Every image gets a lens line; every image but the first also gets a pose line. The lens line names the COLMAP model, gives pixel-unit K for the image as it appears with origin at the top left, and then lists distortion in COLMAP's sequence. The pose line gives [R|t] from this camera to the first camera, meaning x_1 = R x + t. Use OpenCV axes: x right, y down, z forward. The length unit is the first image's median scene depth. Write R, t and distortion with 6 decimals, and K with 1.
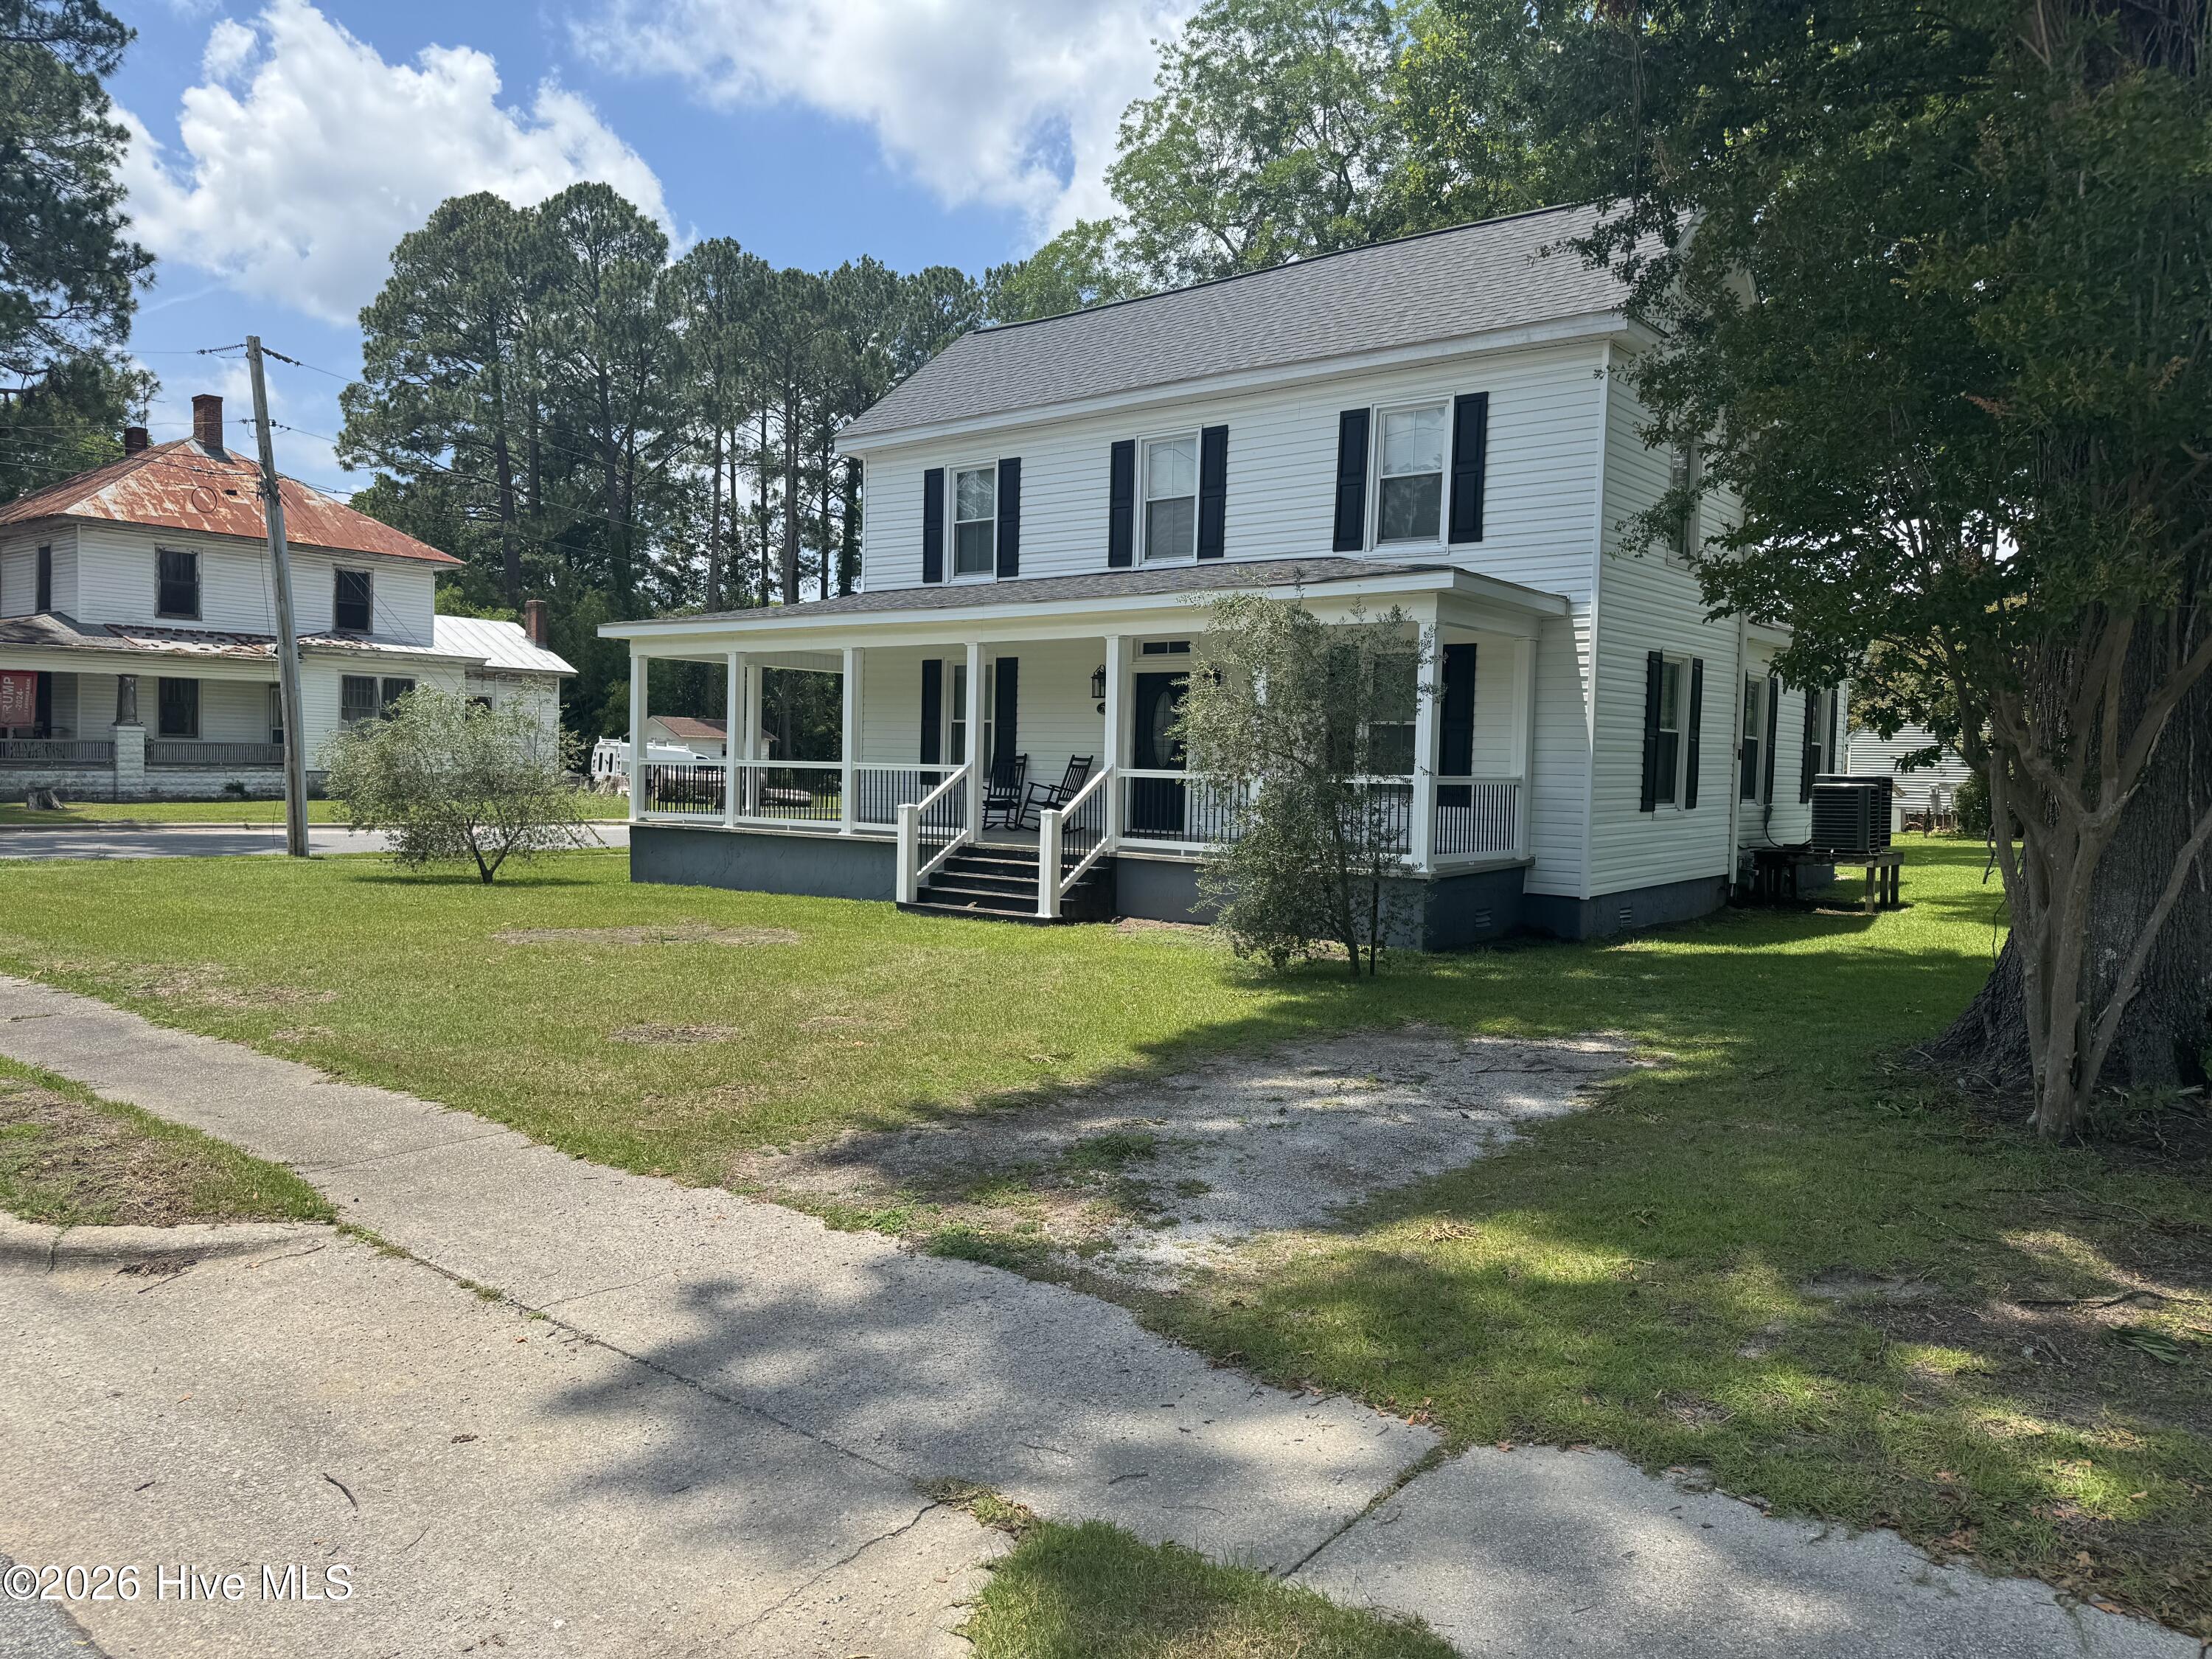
lens RADIAL K [[1539.5, 0, 1106.0], [0, 1539.5, 829.5], [0, 0, 1]] dist [0.090543, -0.119824]
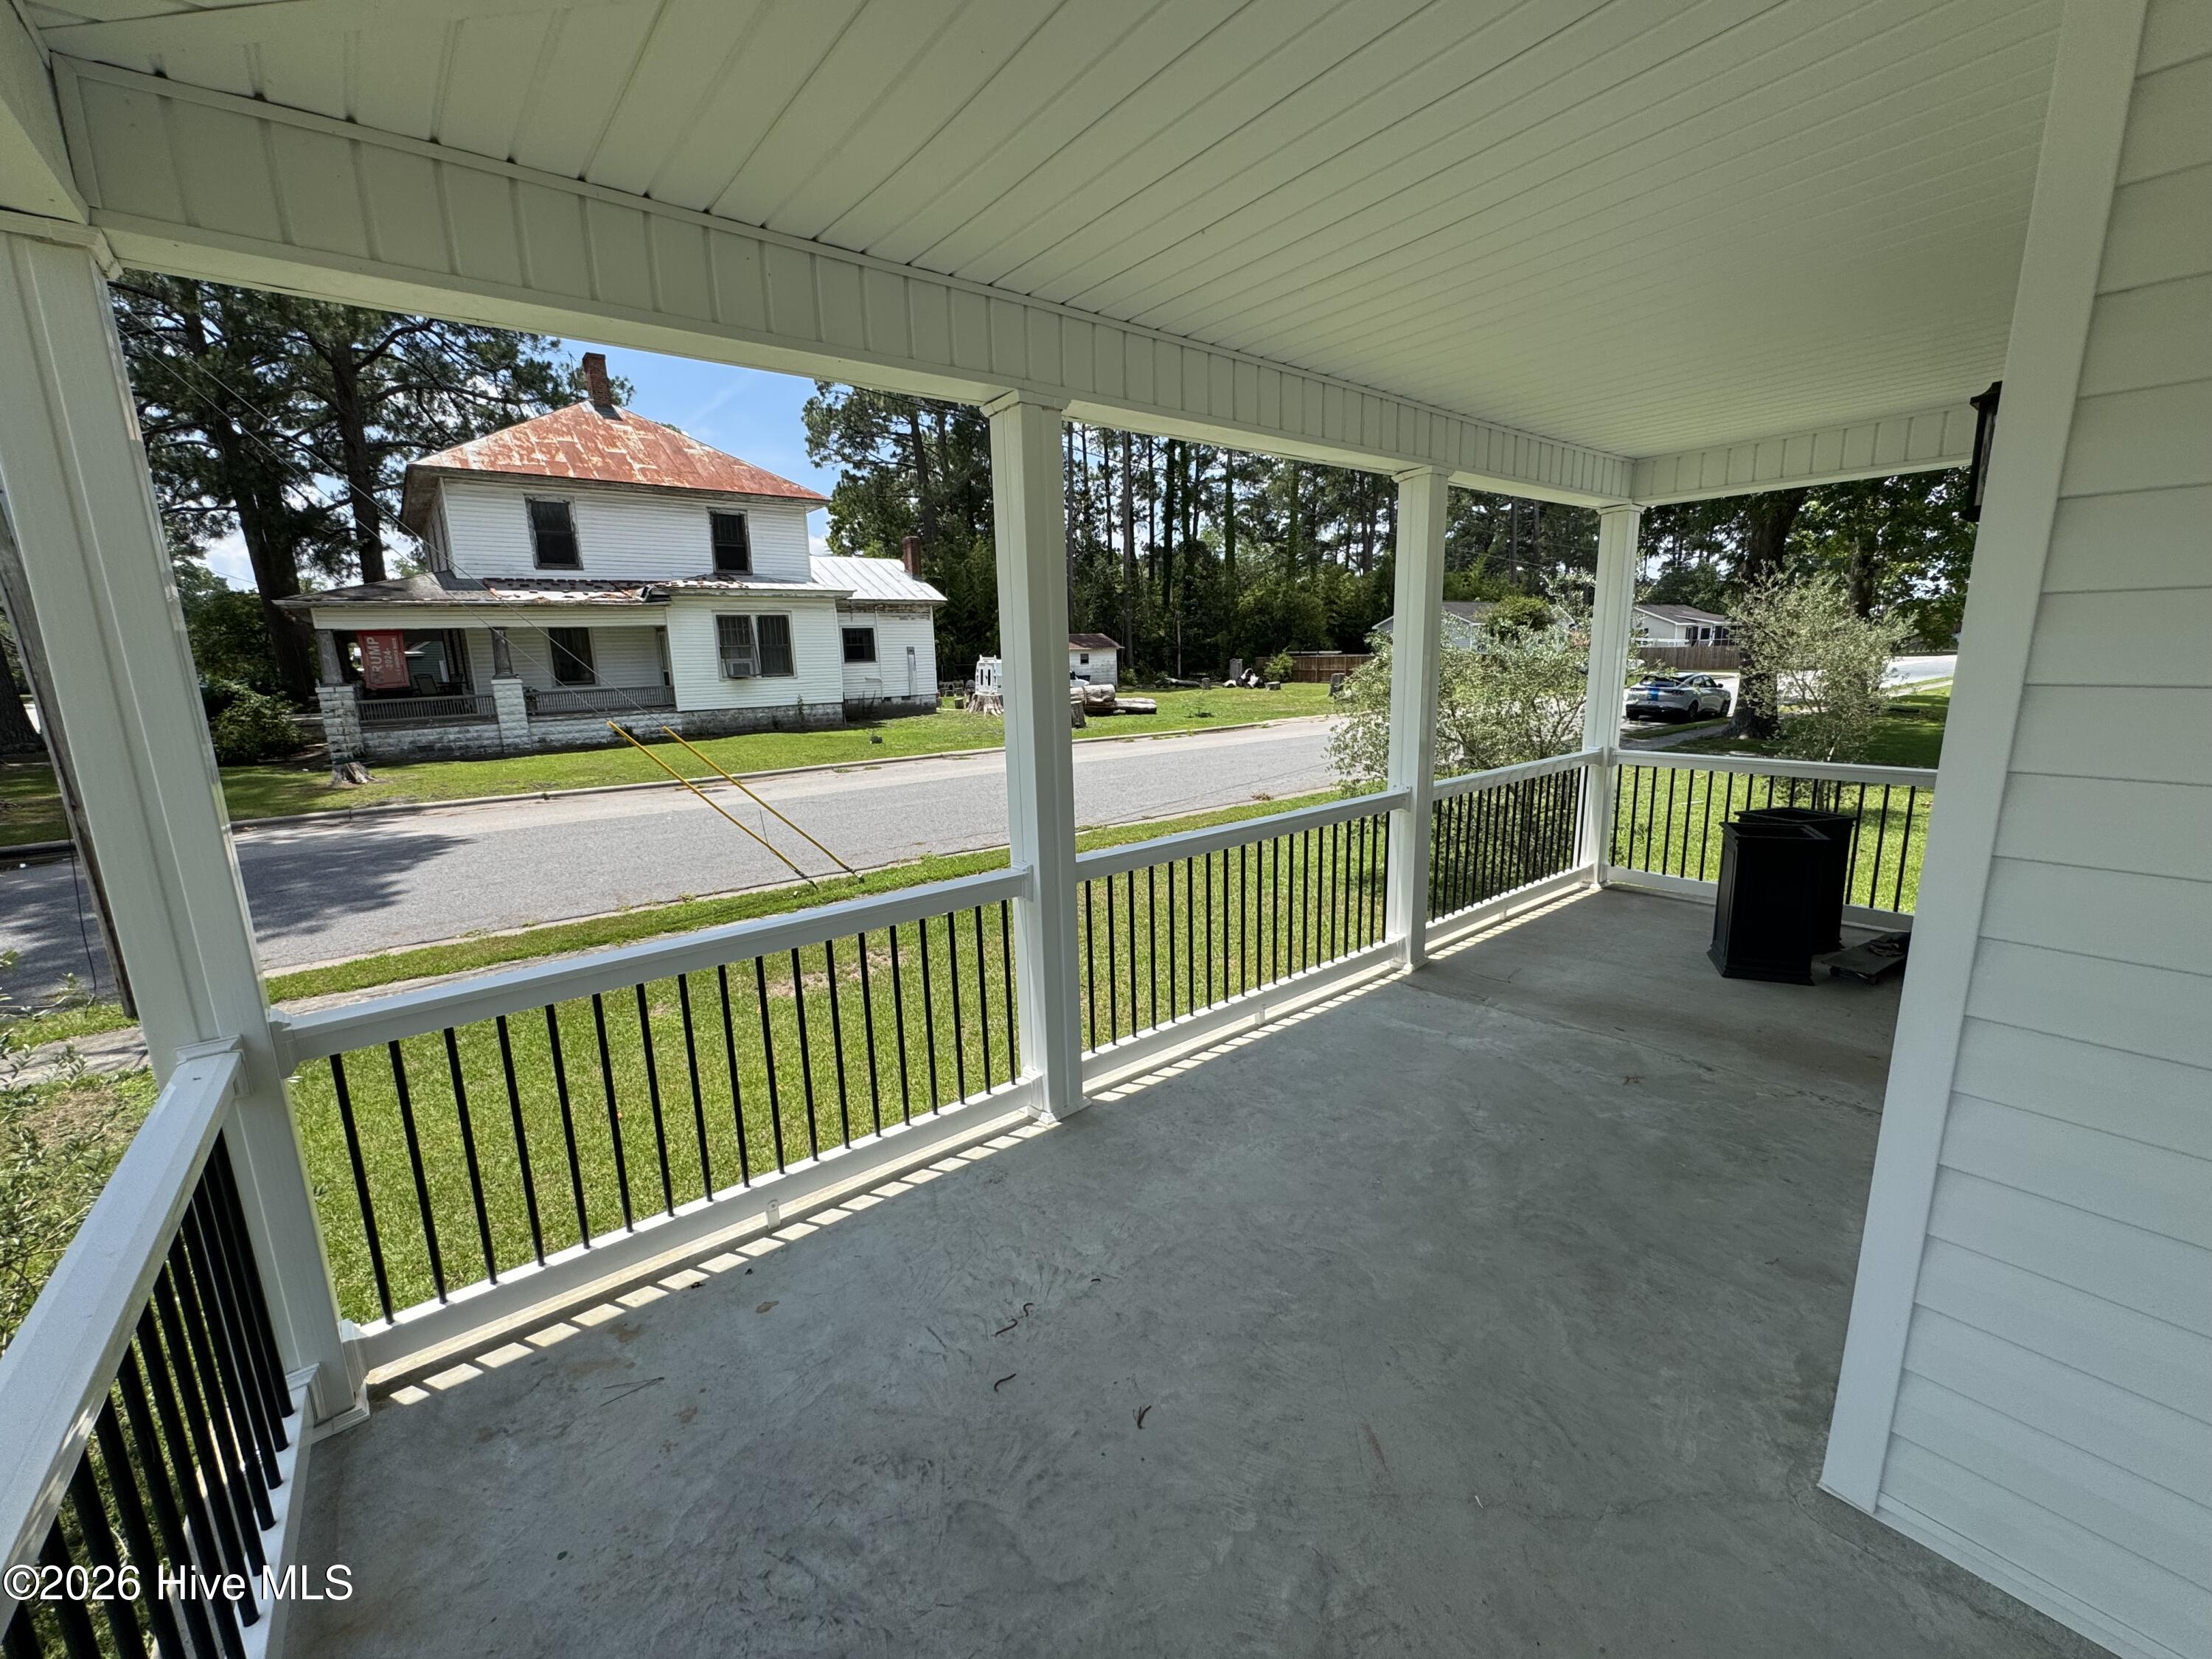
lens RADIAL K [[880.2, 0, 1105.6], [0, 880.2, 825.4], [0, 0, 1]] dist [0.000630, 0.000055]
pose [[0.972808, -0.006272, -0.231529, -0.099791], [0.041819, 0.987961, 0.148946, -0.036234], [0.227807, -0.154579, 0.961358, 0.463548]]
